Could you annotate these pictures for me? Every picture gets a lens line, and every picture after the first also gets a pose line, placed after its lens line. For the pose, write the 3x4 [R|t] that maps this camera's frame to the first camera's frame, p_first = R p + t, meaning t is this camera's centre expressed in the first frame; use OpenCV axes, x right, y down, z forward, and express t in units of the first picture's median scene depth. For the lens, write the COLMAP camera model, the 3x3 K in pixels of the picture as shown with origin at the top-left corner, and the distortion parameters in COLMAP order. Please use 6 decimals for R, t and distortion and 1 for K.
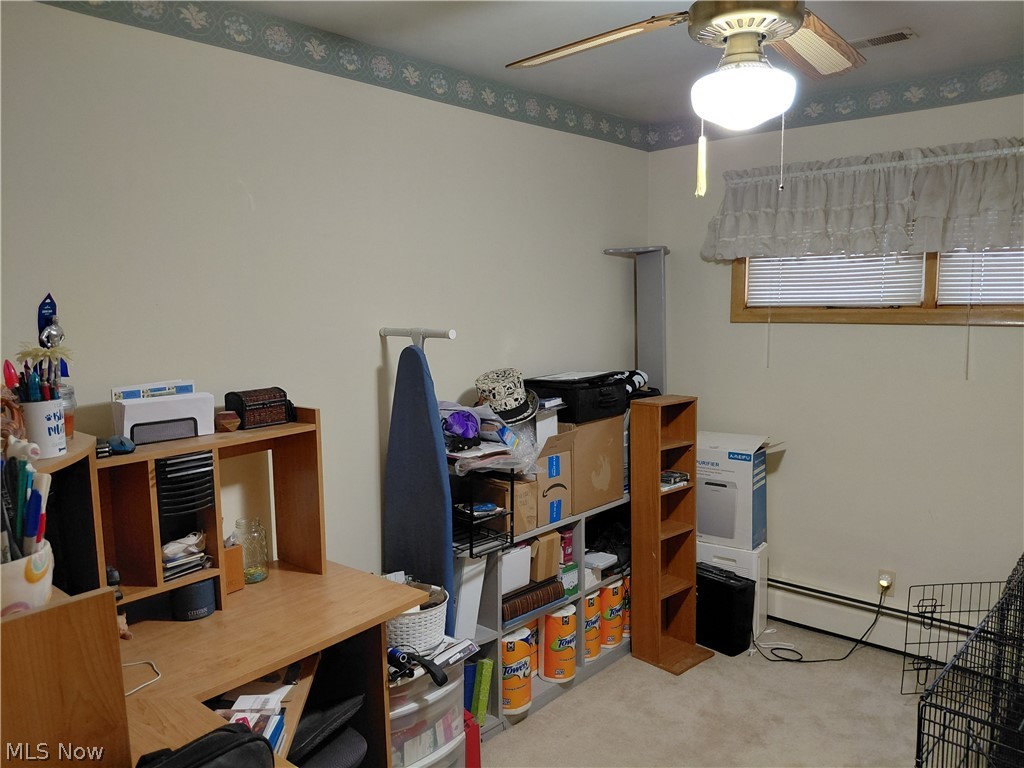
lens RADIAL K [[760.2, 0, 512.2], [0, 760.2, 383.6], [0, 0, 1]] dist [0.063171, -0.113590]
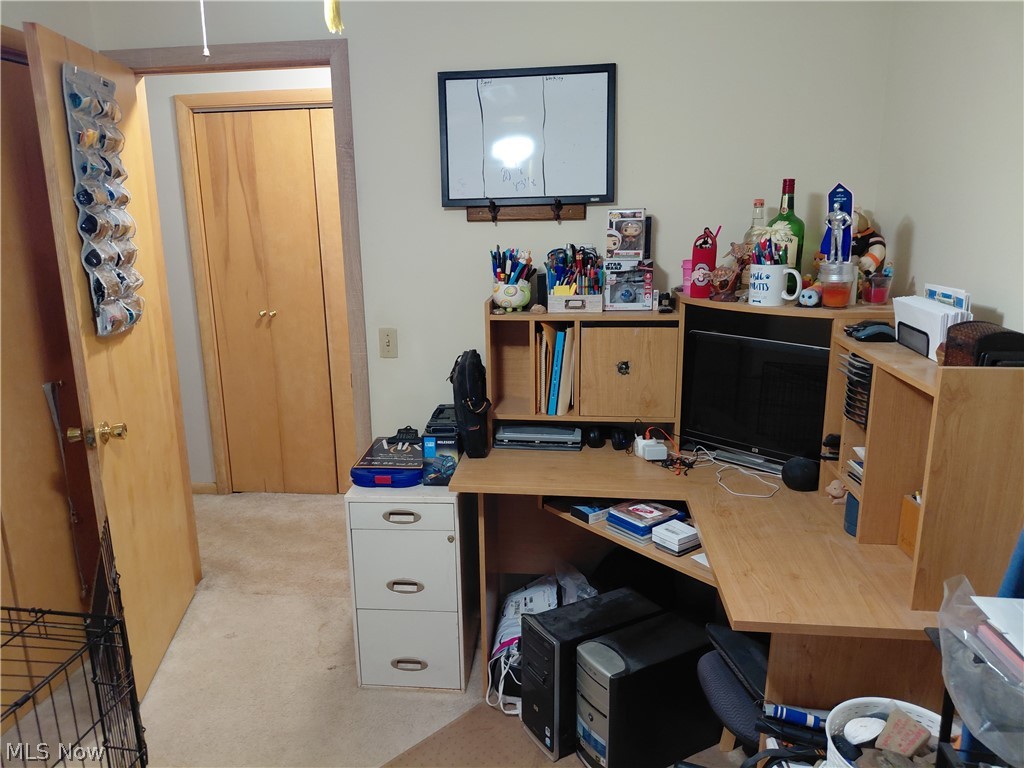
lens RADIAL K [[760.2, 0, 510.9], [0, 760.2, 386.1], [0, 0, 1]] dist [0.063171, -0.113590]
pose [[-0.820660, 0.155448, -0.549866, 0.519305], [-0.046887, 0.940723, 0.335920, -0.196834], [0.569490, 0.301457, -0.764725, 1.703584]]
